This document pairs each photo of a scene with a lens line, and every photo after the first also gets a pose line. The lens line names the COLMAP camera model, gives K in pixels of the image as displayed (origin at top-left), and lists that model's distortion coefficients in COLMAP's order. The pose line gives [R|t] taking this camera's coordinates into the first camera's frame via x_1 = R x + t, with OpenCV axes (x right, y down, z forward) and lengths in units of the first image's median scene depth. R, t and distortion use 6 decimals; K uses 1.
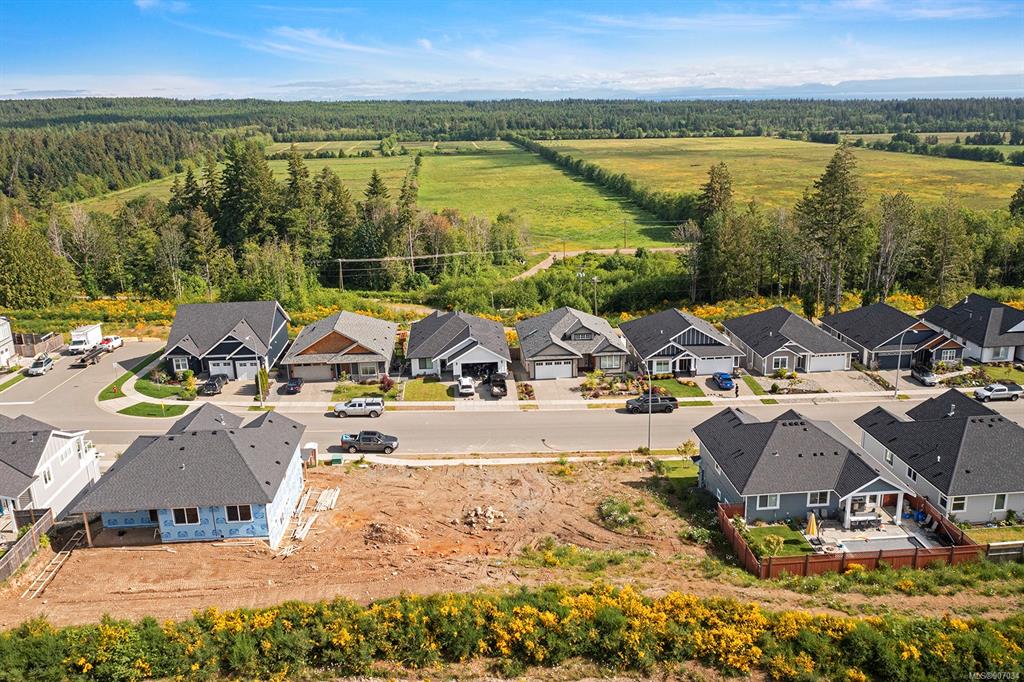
lens RADIAL K [[851.4, 0, 512.0], [0, 851.4, 341.0], [0, 0, 1]] dist [-0.012385, -0.000568]
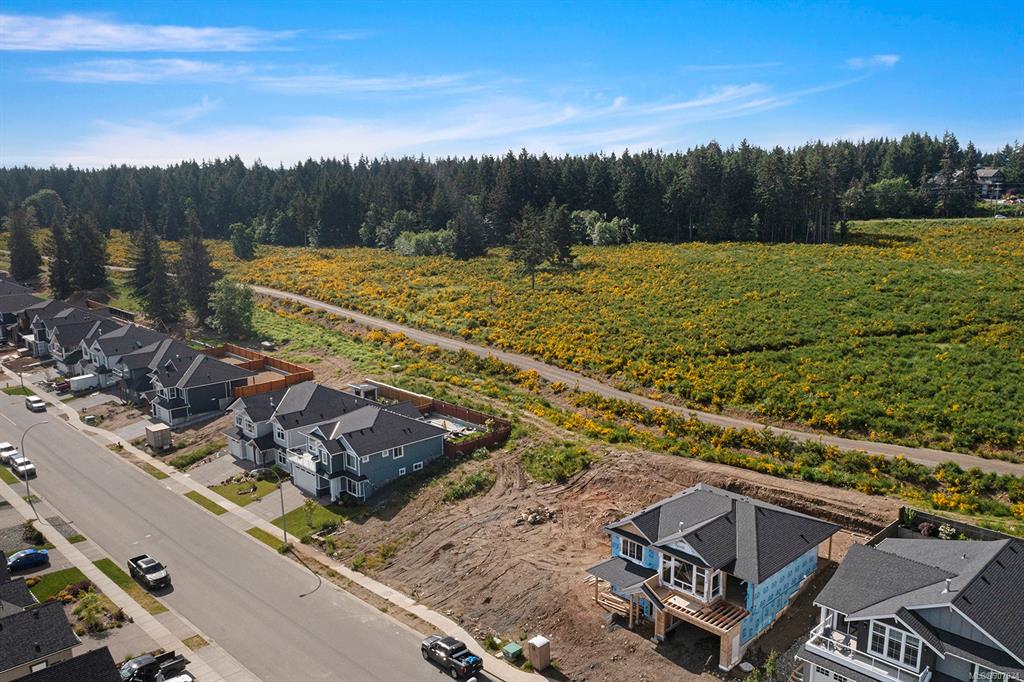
lens RADIAL K [[813.5, 0, 511.7], [0, 813.5, 360.5], [0, 0, 1]] dist [-0.005619, -0.000866]
pose [[-0.648204, -0.147950, 0.746955, -0.551246], [0.226100, 0.899307, 0.374334, -0.288633], [-0.727125, 0.411531, -0.549483, 0.996898]]
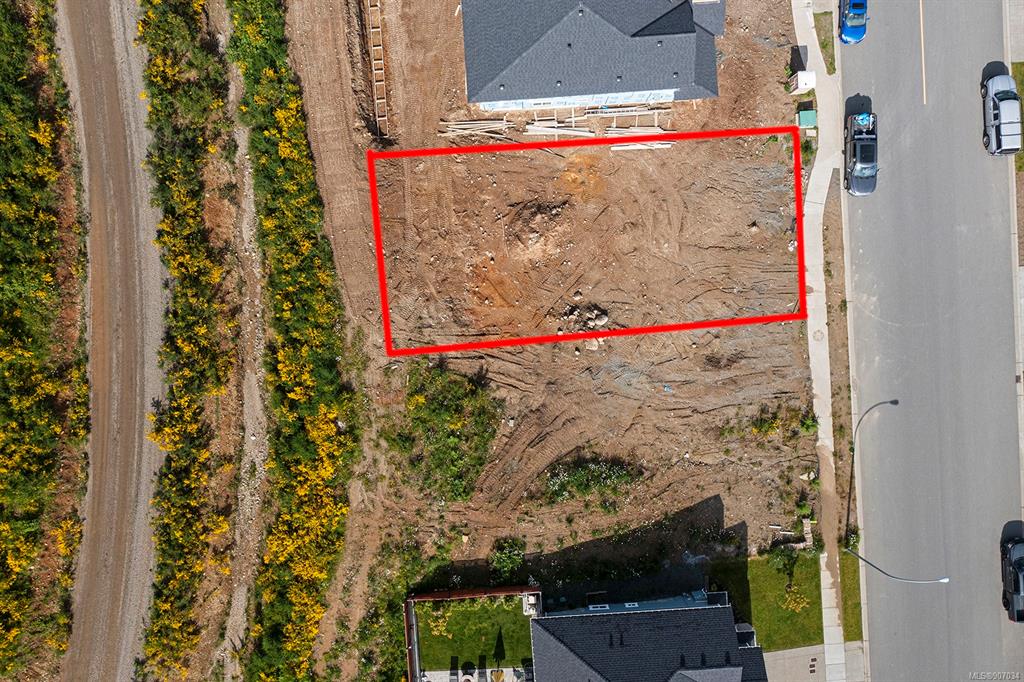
lens RADIAL K [[813.5, 0, 511.7], [0, 813.5, 360.5], [0, 0, 1]] dist [-0.005619, -0.000866]
pose [[0.001181, 0.999127, 0.041769, -0.021520], [-0.264264, -0.039972, 0.963622, -0.363249], [0.964450, -0.012176, 0.263986, 0.438491]]
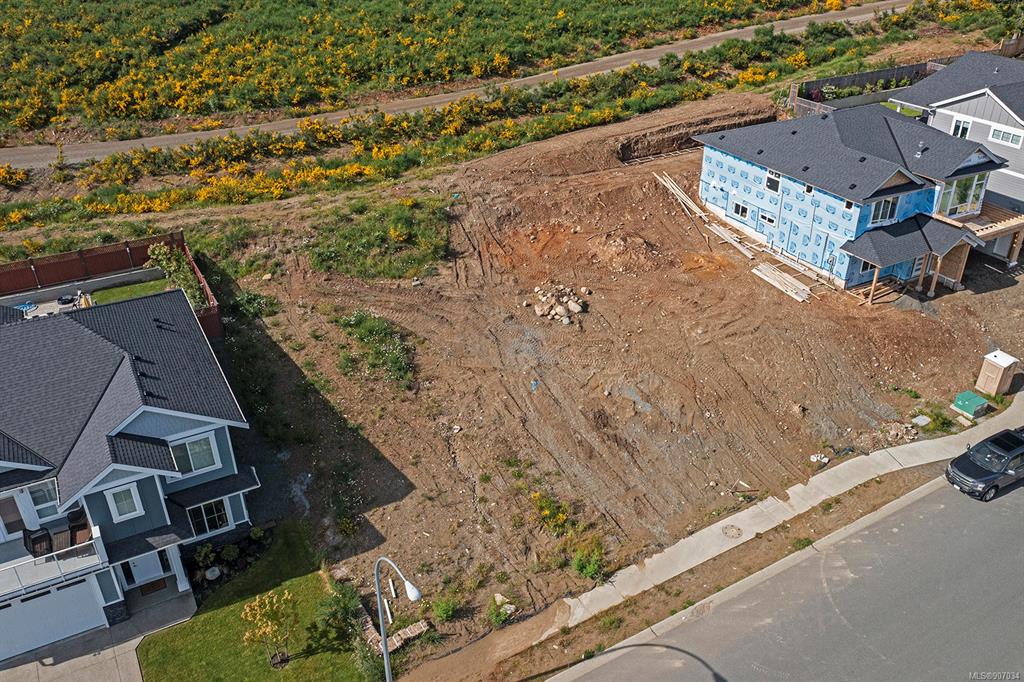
lens RADIAL K [[841.2, 0, 512.0], [0, 841.2, 341.0], [0, 0, 1]] dist [-0.011410, -0.002590]
pose [[-0.906819, 0.233080, -0.351217, 0.160740], [-0.092332, 0.703144, 0.705027, -0.165125], [0.411284, 0.671760, -0.616103, 0.899278]]
